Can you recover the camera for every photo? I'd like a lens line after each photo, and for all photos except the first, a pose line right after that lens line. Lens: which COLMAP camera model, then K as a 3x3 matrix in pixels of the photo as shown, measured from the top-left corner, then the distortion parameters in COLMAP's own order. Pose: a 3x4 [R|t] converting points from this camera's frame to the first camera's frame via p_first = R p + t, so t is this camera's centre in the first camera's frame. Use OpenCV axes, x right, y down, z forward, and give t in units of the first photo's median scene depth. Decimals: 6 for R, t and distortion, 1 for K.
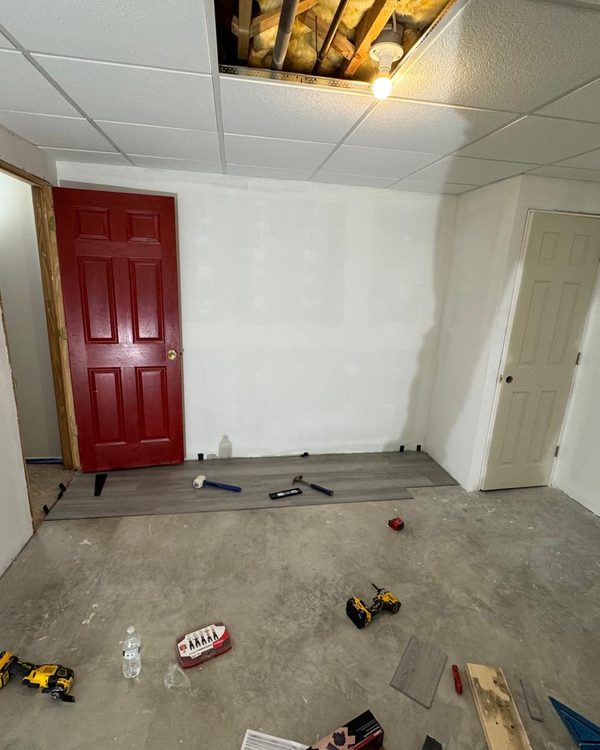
lens RADIAL K [[389.7, 0, 300.0], [0, 389.7, 375.0], [0, 0, 1]] dist [-0.000915, -0.000749]
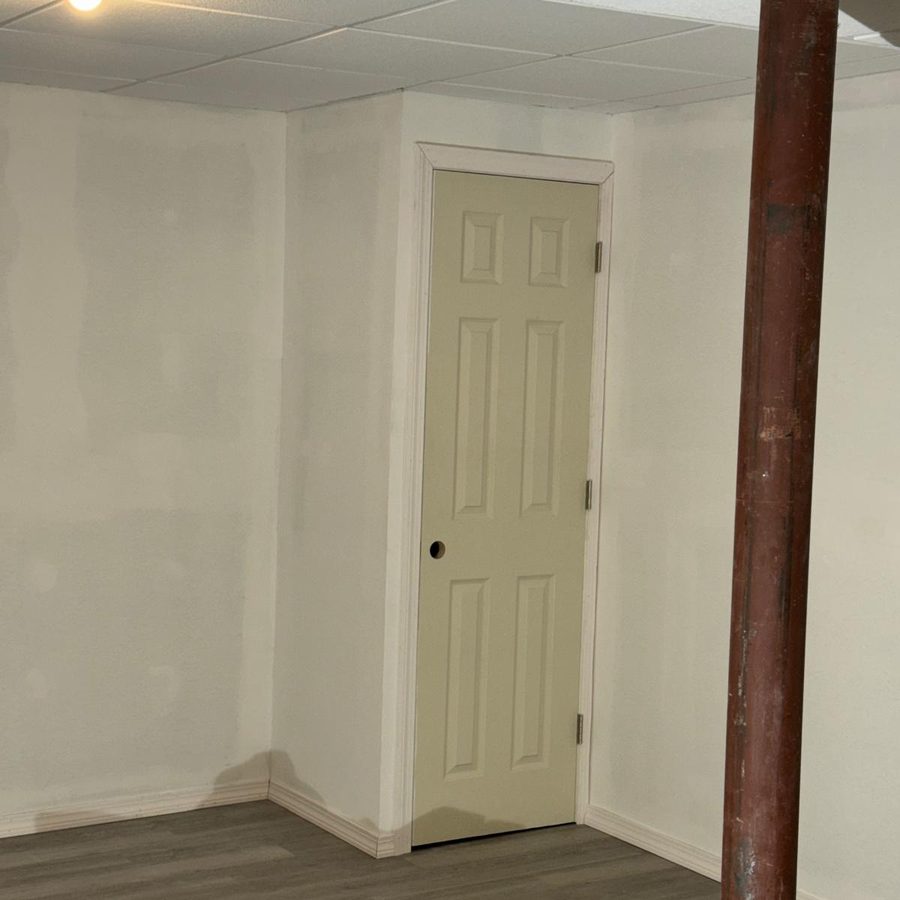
lens RADIAL K [[1732.9, 0, 450.0], [0, 1732.9, 450.0], [0, 0, 1]] dist [0.024130, 0.468354]
pose [[0.927709, -0.046692, 0.370374, -0.115423], [0.106504, 0.984016, -0.142719, 0.152485], [-0.357790, 0.171848, 0.917853, -0.643896]]
